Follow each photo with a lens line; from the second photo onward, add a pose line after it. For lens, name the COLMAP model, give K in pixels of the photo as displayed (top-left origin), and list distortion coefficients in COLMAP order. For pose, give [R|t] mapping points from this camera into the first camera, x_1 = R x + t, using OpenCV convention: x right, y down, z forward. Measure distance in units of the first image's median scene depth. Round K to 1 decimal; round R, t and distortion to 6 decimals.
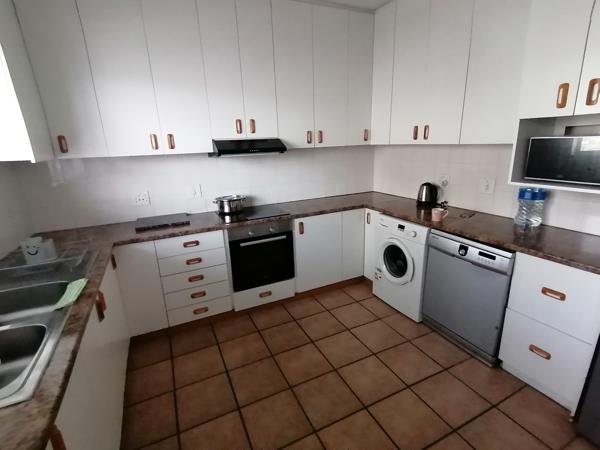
lens RADIAL K [[299.4, 0, 300.0], [0, 299.4, 225.0], [0, 0, 1]] dist [0.000955, 0.000137]
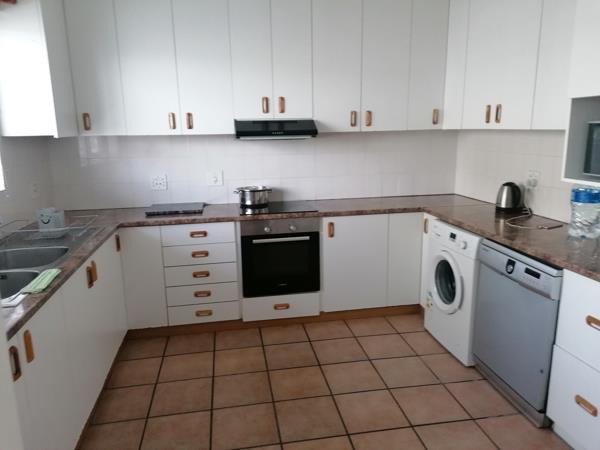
lens RADIAL K [[452.5, 0, 300.0], [0, 452.5, 225.0], [0, 0, 1]] dist [0.029034, -0.002650]
pose [[0.961969, 0.074714, -0.262742, 0.264494], [-0.088898, 0.995133, -0.042503, 0.062043], [0.258287, 0.064244, 0.963930, -0.214698]]
